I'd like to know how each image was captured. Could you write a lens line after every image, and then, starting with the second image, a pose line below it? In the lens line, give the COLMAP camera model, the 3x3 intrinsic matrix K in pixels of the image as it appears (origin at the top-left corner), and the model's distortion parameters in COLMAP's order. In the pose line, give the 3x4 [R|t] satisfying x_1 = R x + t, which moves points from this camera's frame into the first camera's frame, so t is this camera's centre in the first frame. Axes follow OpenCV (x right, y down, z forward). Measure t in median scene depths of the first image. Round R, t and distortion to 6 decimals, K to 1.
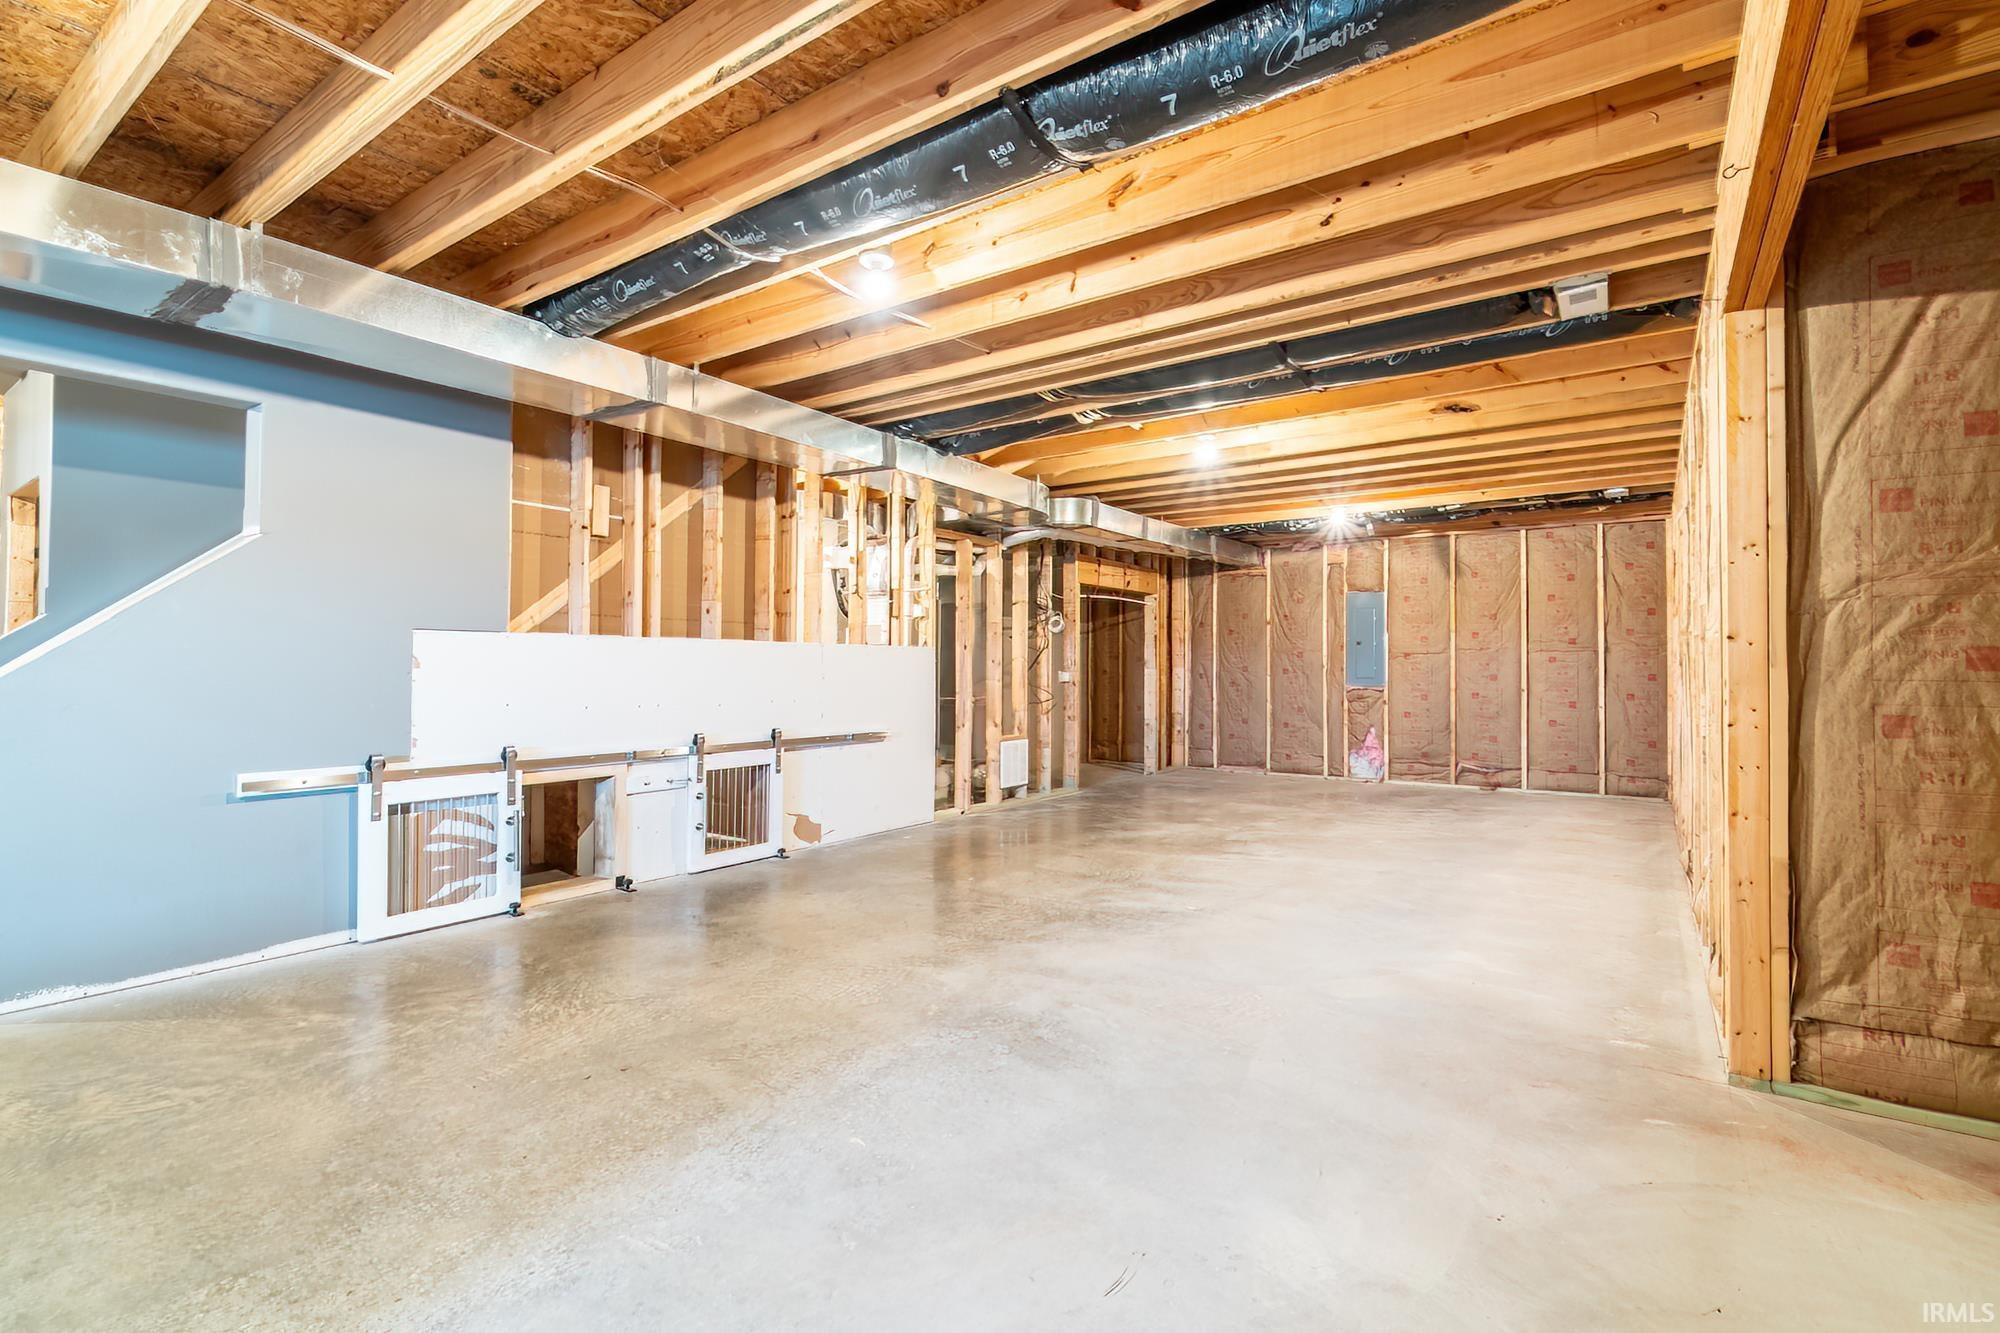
lens RADIAL K [[887.7, 0, 933.1], [0, 887.7, 648.7], [0, 0, 1]] dist [-0.008668, 0.002078]
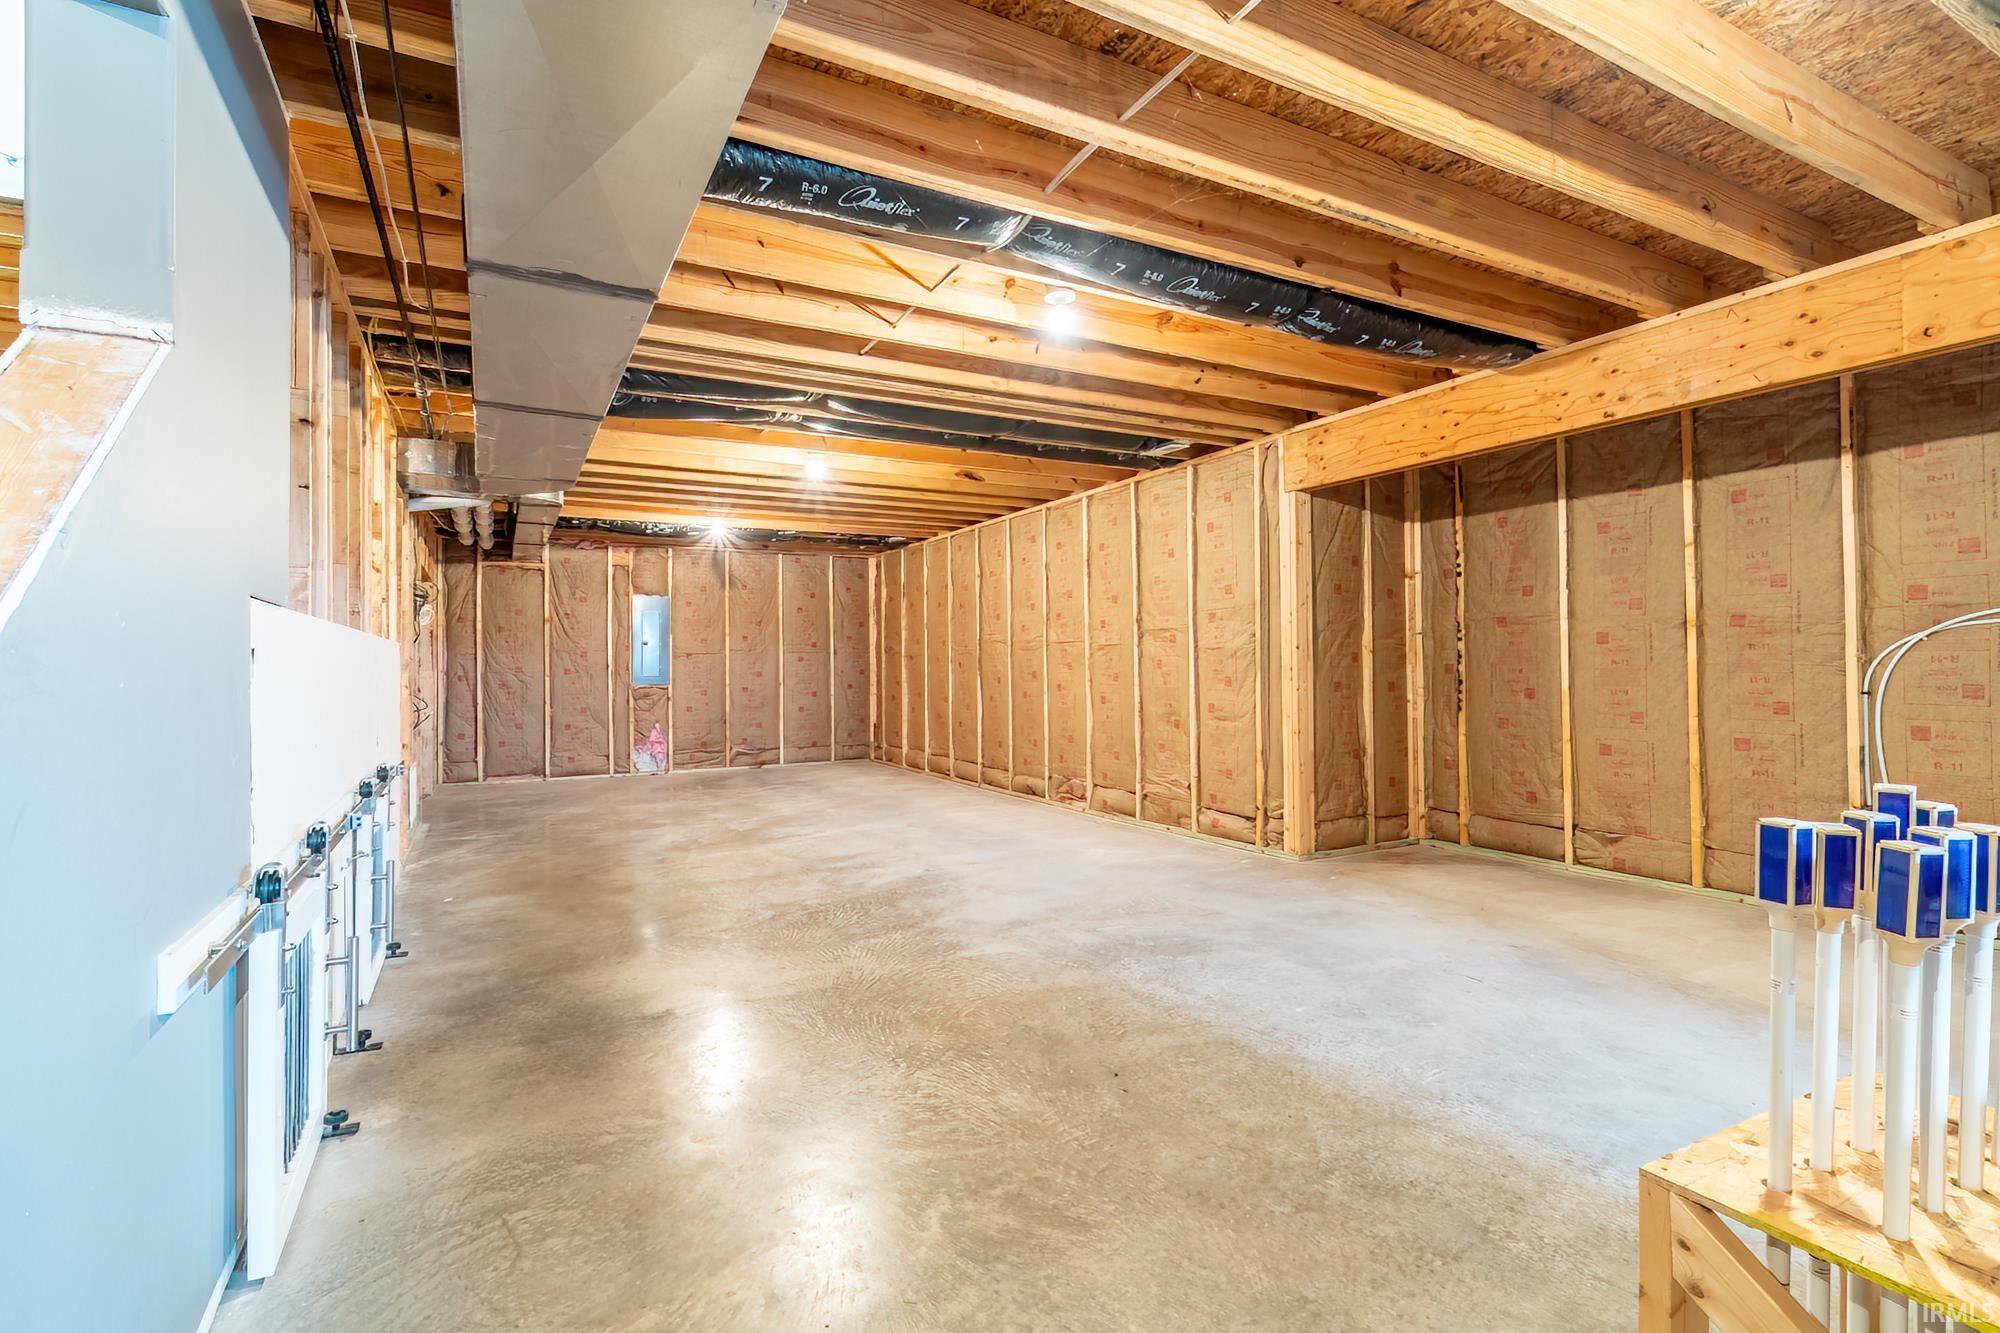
lens RADIAL K [[887.7, 0, 1012.5], [0, 887.7, 656.2], [0, 0, 1]] dist [-0.008668, 0.002078]
pose [[0.454146, 0.000668, 0.890927, -0.913742], [-0.008400, 0.999958, 0.003532, 0.003557], [-0.890888, -0.009088, 0.454132, 0.467516]]
